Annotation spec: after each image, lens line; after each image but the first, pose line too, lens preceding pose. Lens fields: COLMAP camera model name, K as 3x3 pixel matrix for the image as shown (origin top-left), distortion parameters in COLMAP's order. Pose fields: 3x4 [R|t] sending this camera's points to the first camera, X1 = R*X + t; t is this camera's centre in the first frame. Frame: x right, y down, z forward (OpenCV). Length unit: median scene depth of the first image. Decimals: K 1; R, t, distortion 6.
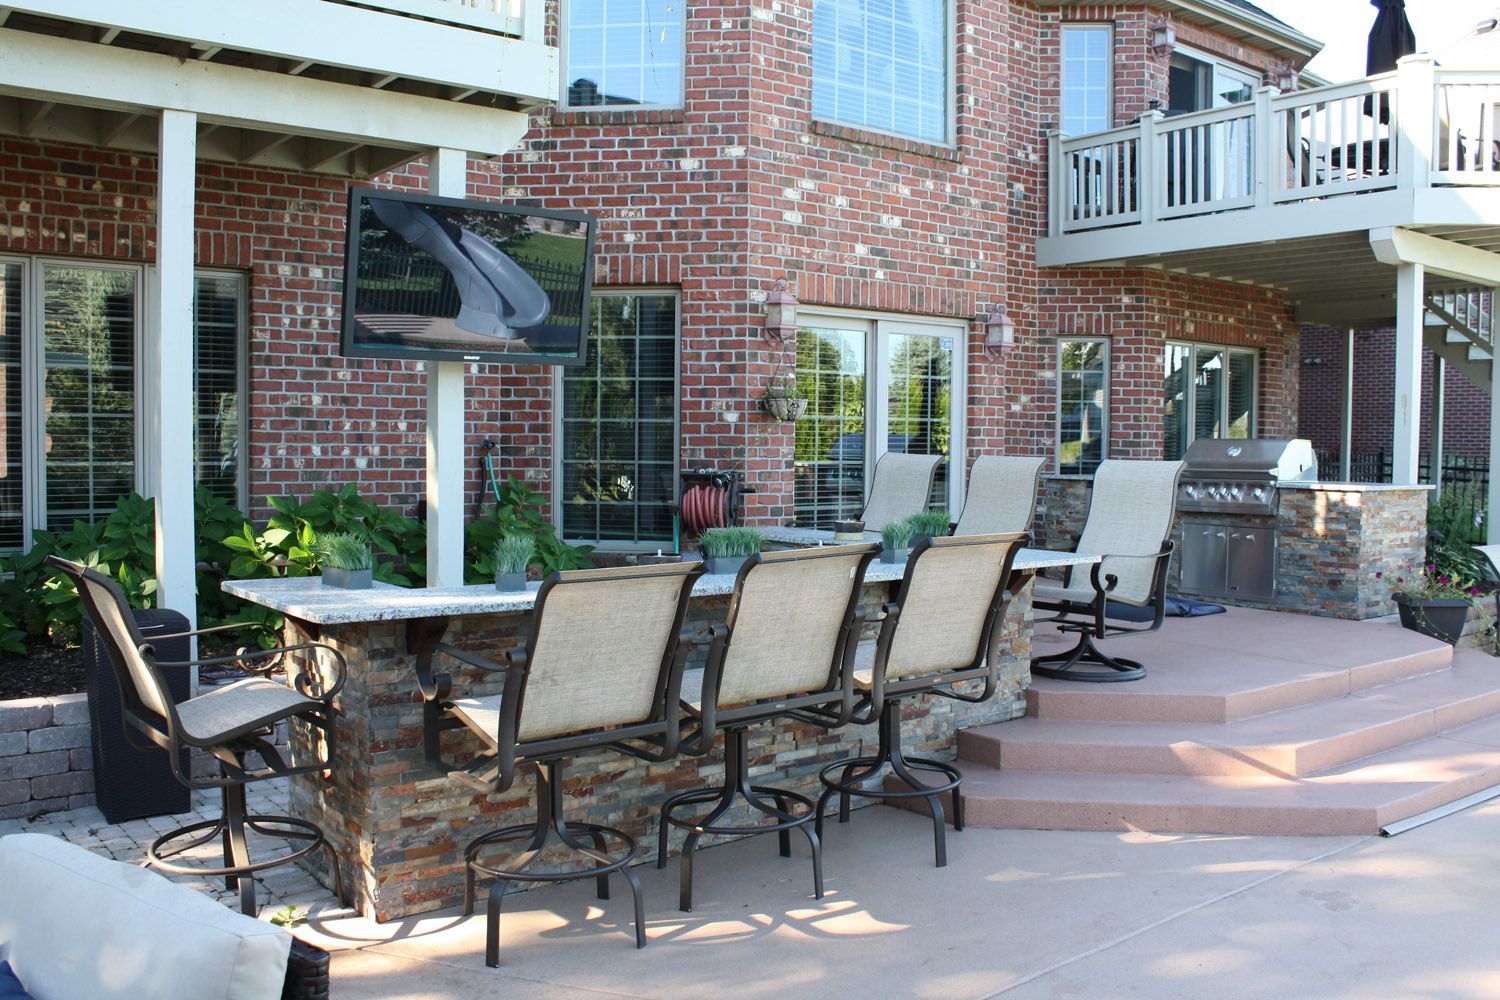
lens RADIAL K [[1350.7, 0, 744.4], [0, 1350.7, 497.0], [0, 0, 1]] dist [-0.149577, 0.121237]
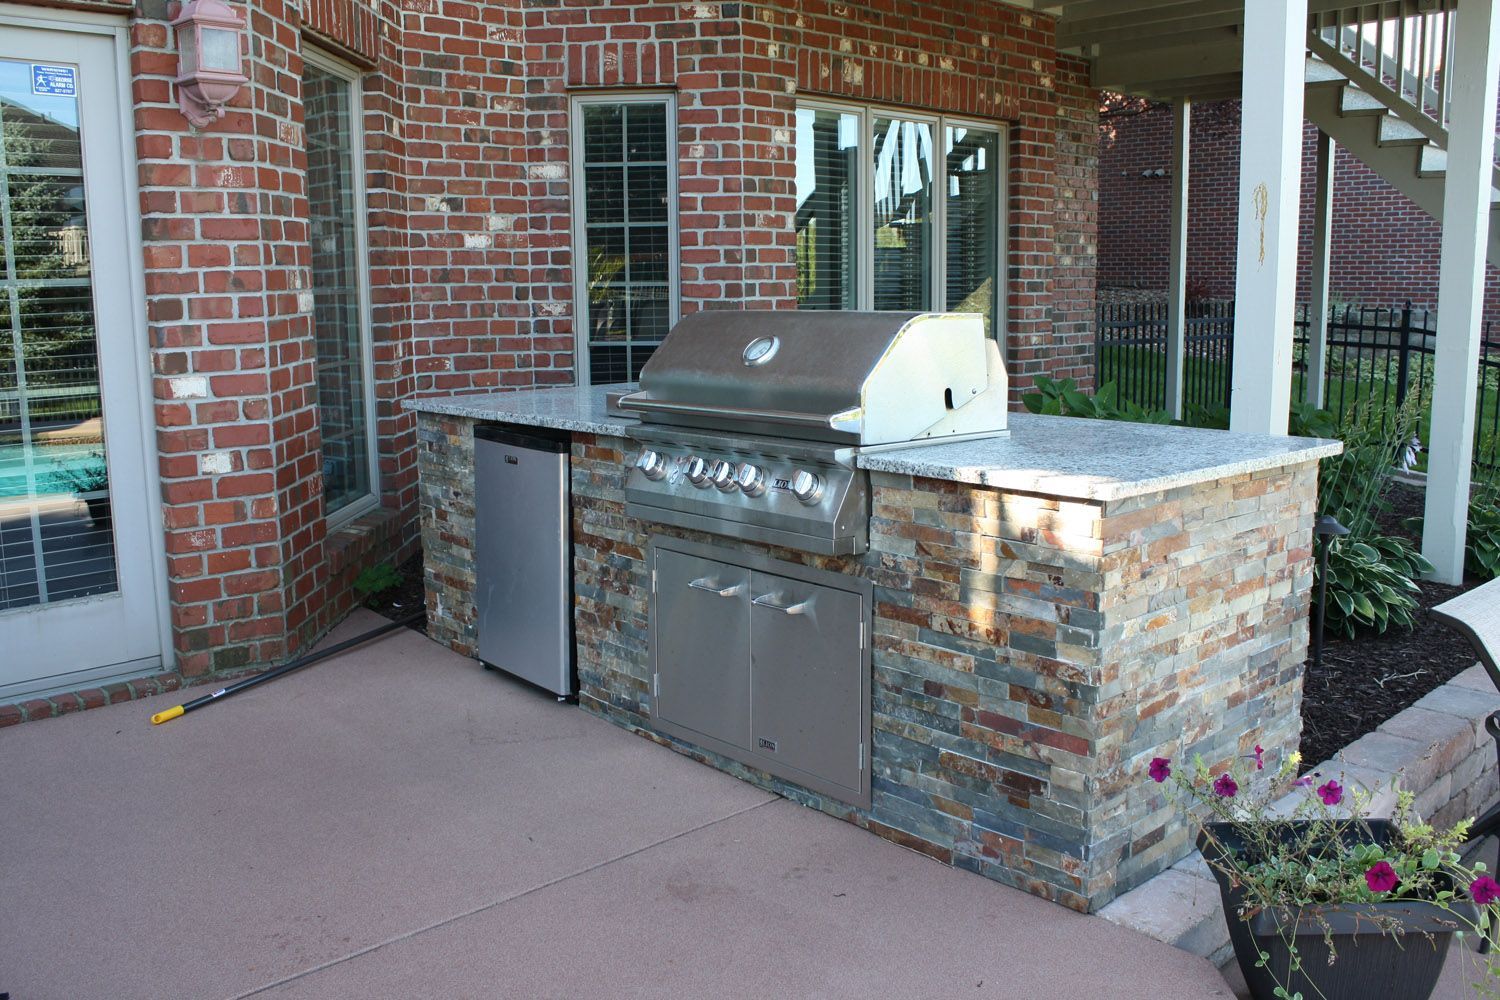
lens RADIAL K [[1350.7, 0, 748.8], [0, 1350.7, 508.2], [0, 0, 1]] dist [-0.149577, 0.121237]
pose [[0.995508, -0.036934, 0.087173, 0.253760], [0.025724, 0.991647, 0.126390, -0.028980], [-0.091113, -0.123580, 0.988143, 0.496269]]
